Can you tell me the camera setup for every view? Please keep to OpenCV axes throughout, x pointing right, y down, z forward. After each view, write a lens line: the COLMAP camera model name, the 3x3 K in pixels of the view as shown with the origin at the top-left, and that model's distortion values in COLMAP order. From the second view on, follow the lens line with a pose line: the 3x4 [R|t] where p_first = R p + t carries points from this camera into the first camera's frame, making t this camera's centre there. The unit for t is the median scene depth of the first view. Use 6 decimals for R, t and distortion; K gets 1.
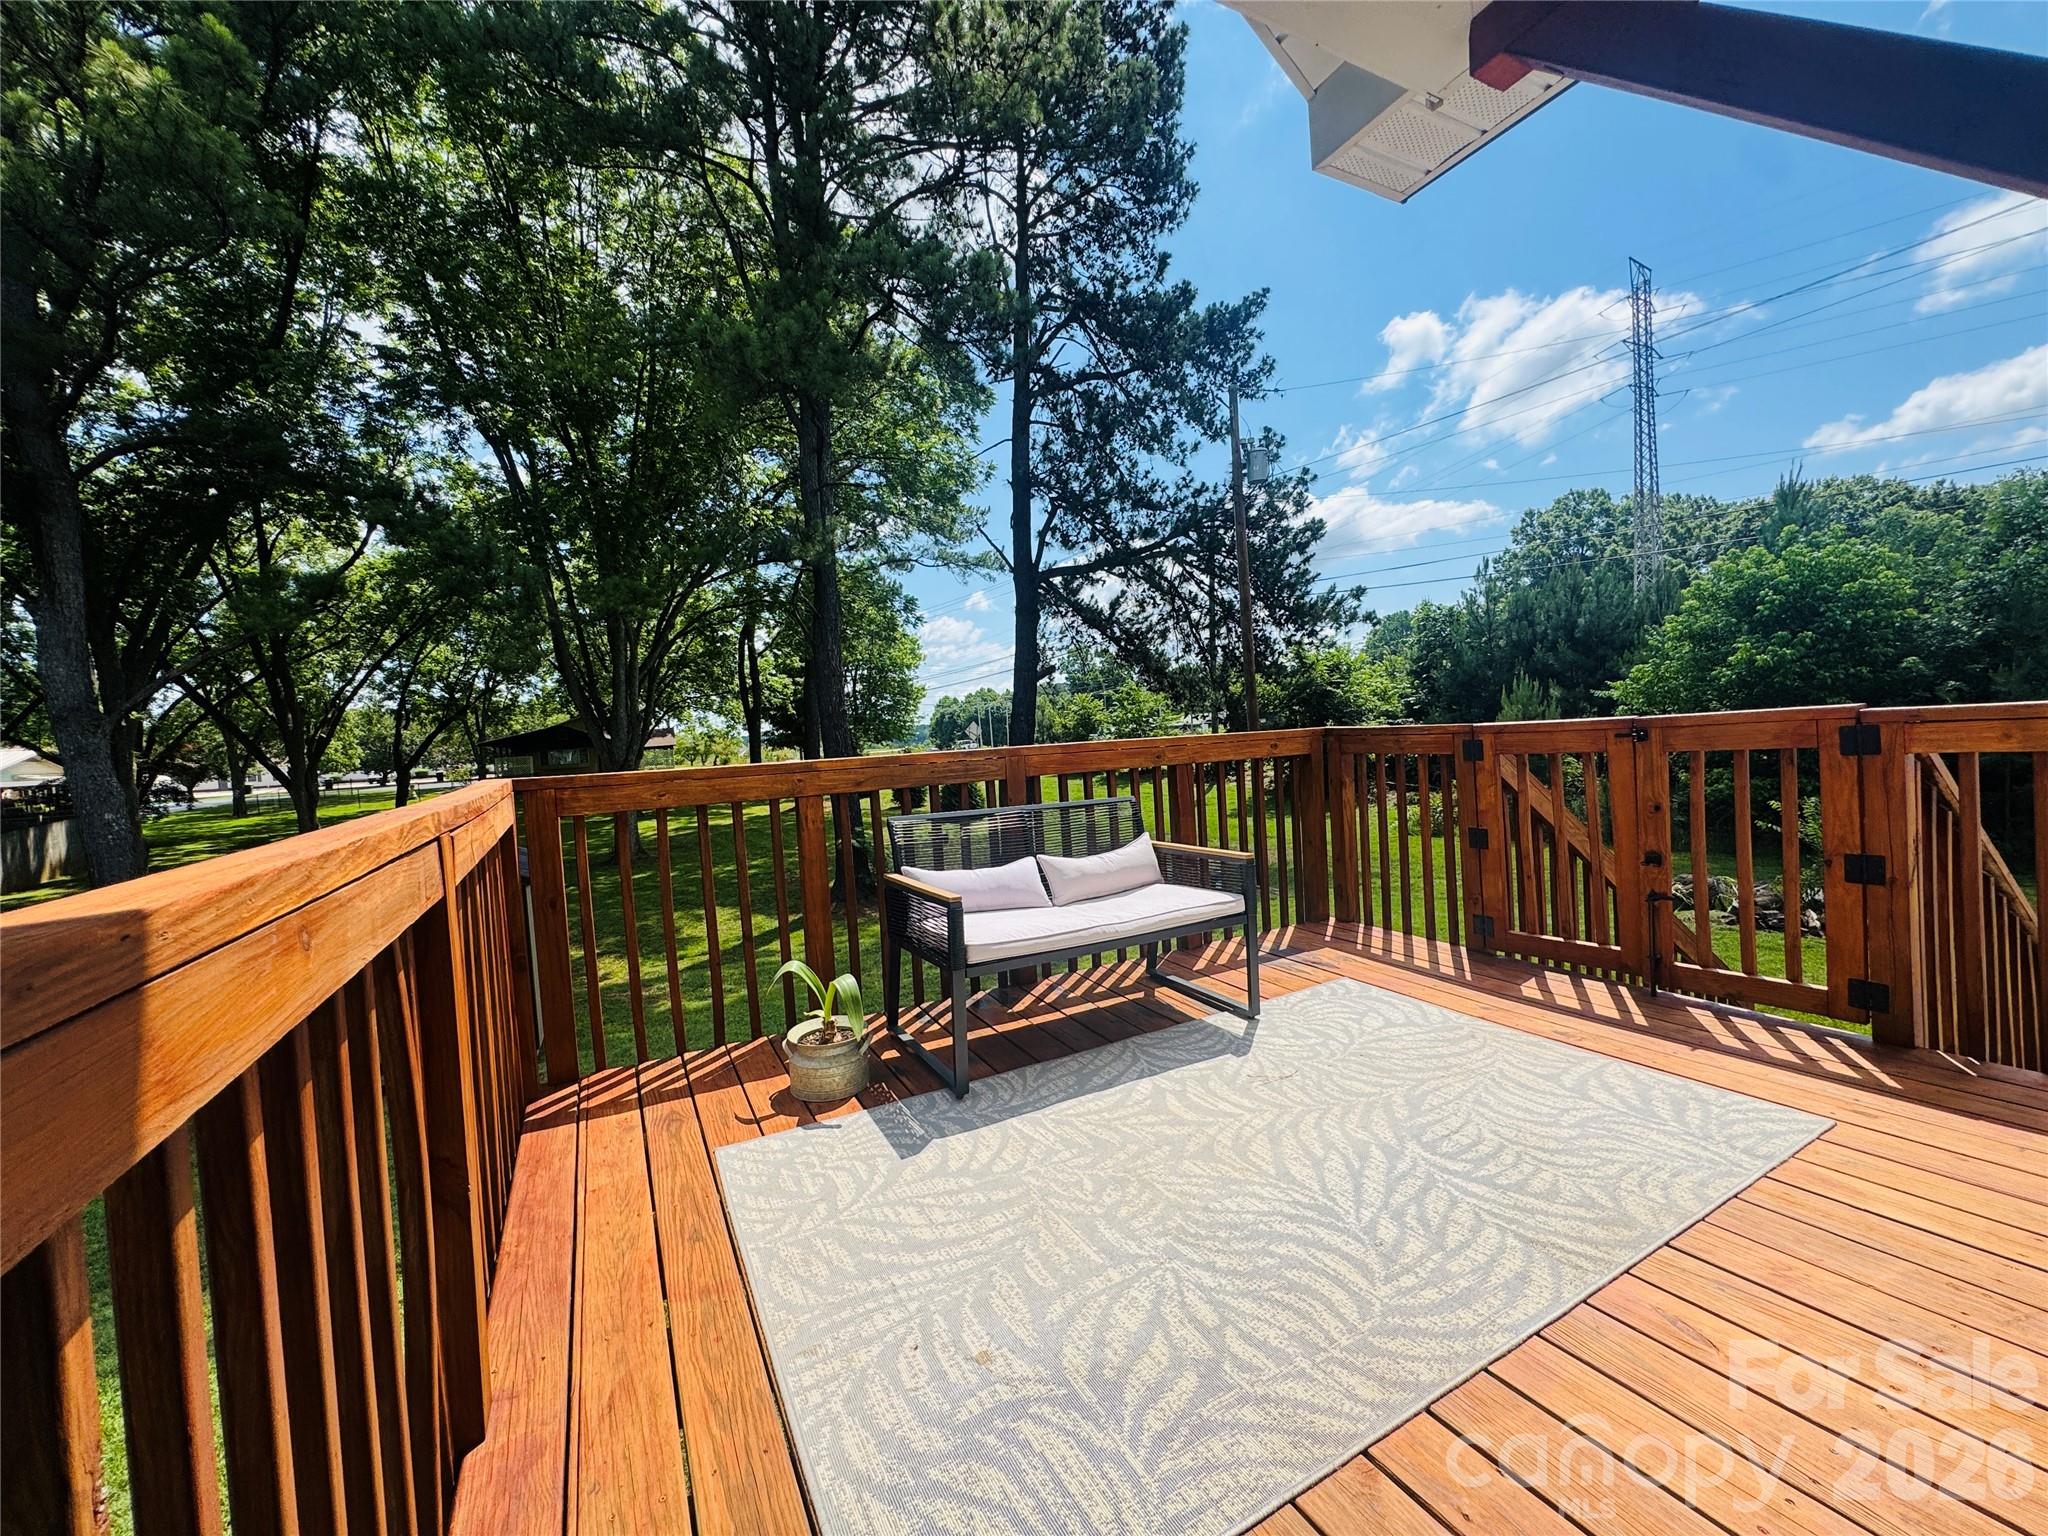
lens RADIAL K [[816.7, 0, 1024.0], [0, 816.7, 768.0], [0, 0, 1]] dist [0.000230, -0.000008]
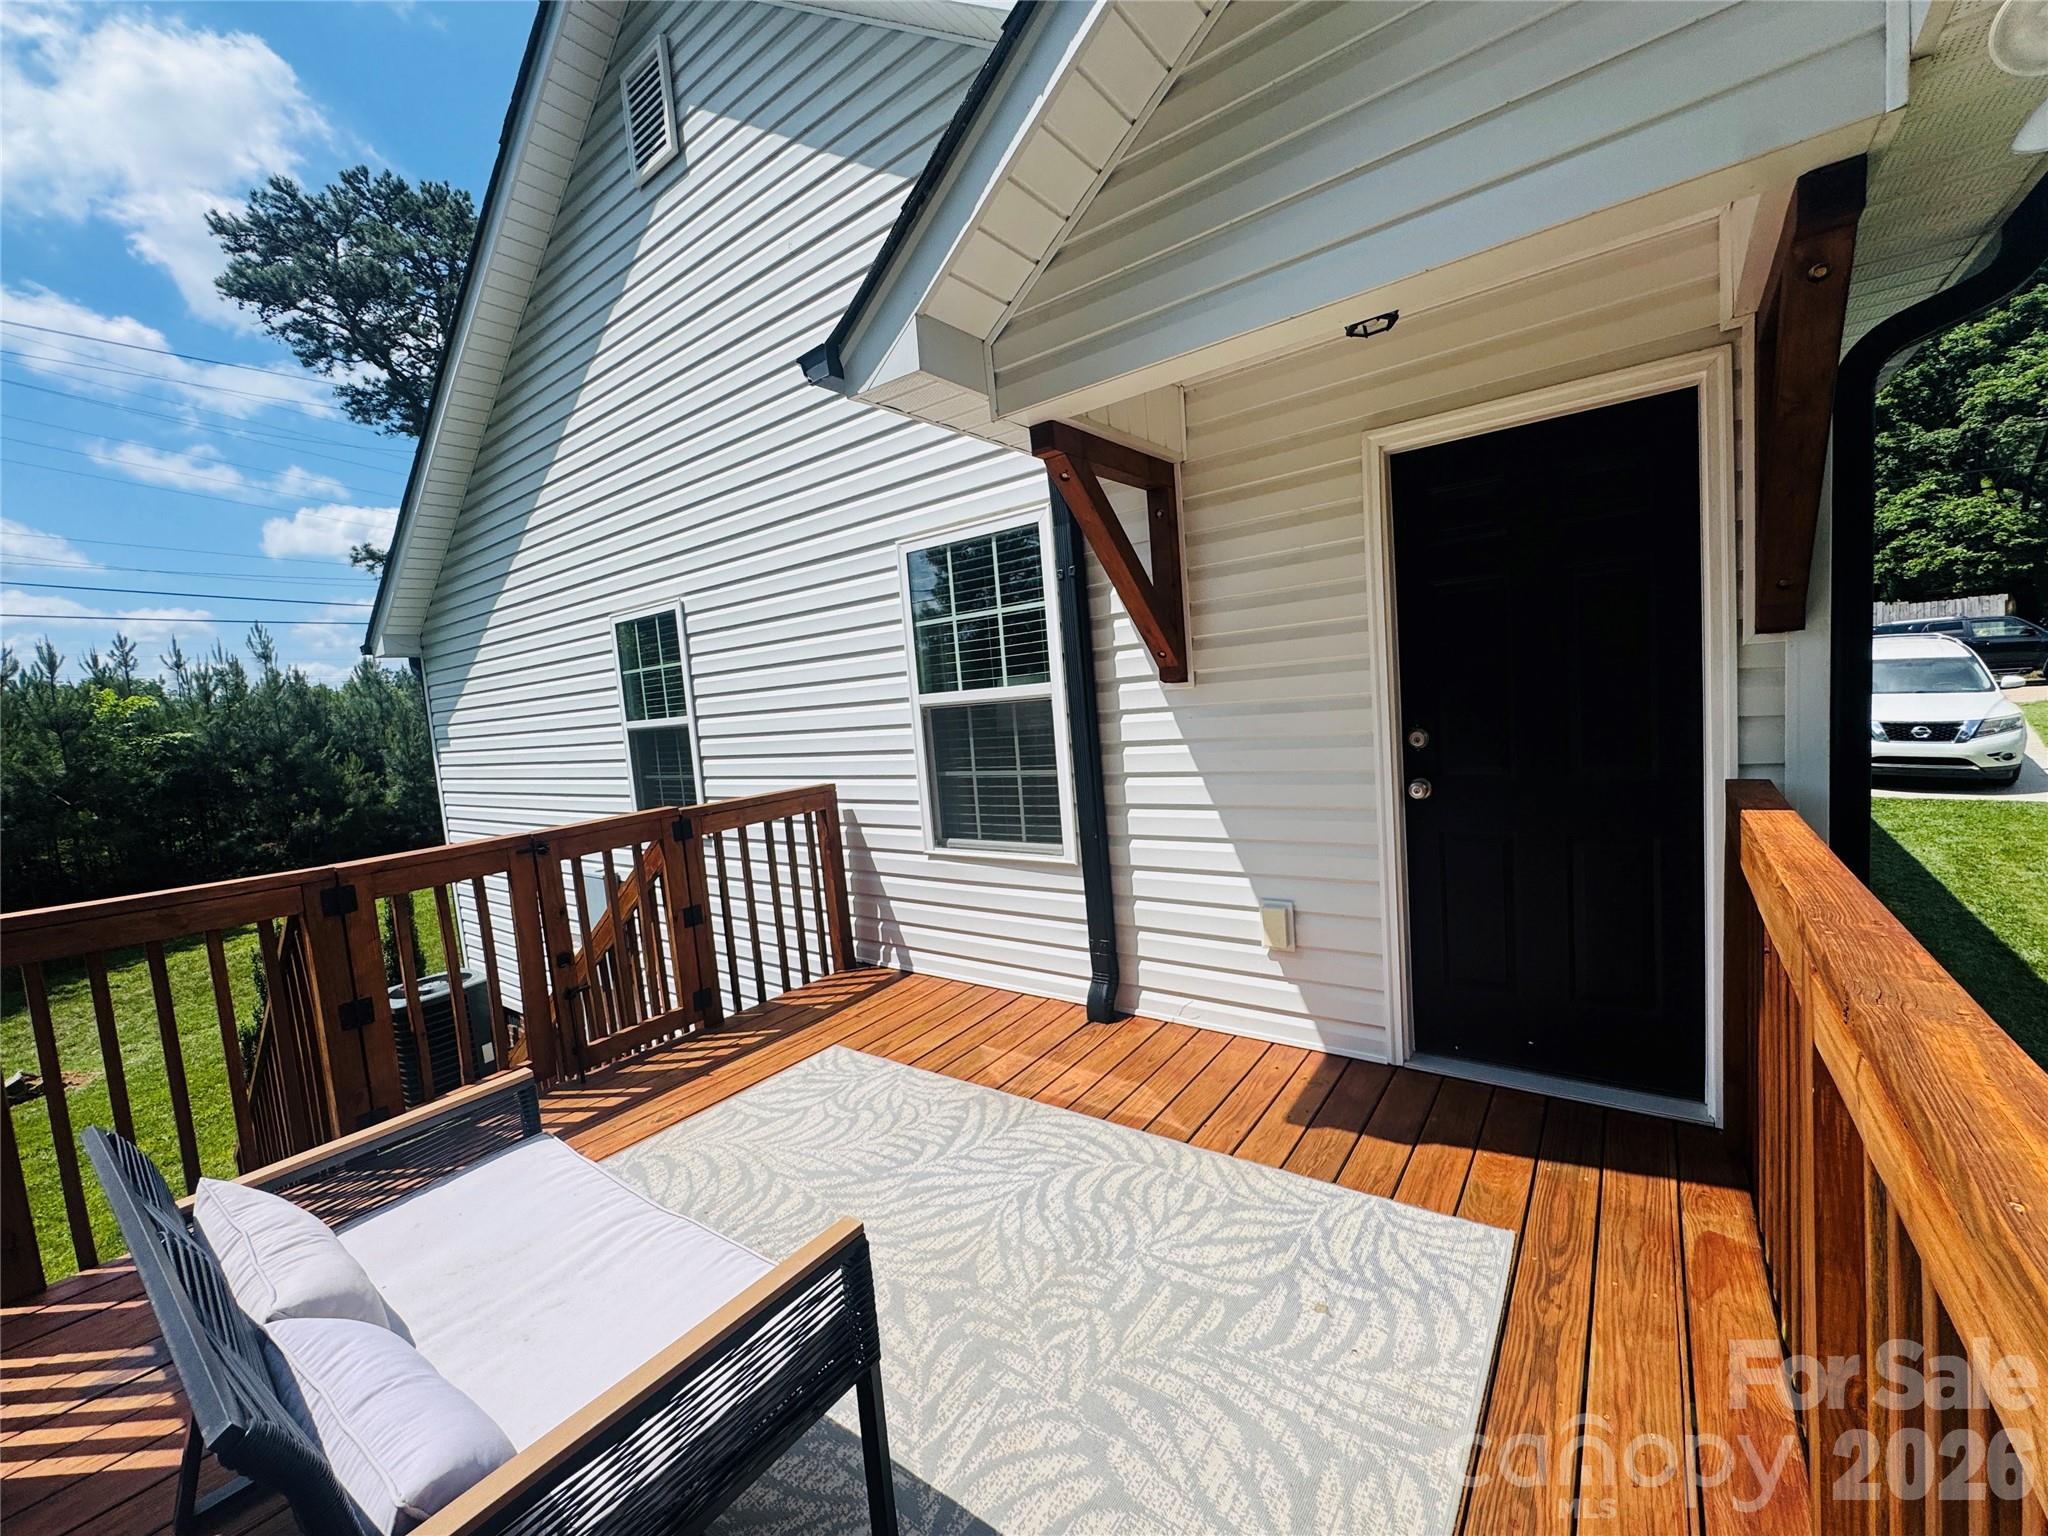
lens RADIAL K [[816.7, 0, 1024.0], [0, 816.7, 768.0], [0, 0, 1]] dist [0.000230, -0.000008]
pose [[-0.420179, 0.016302, 0.907295, -0.572355], [0.140174, 0.989004, 0.047146, -0.127773], [-0.896550, 0.146989, -0.417843, 1.024232]]
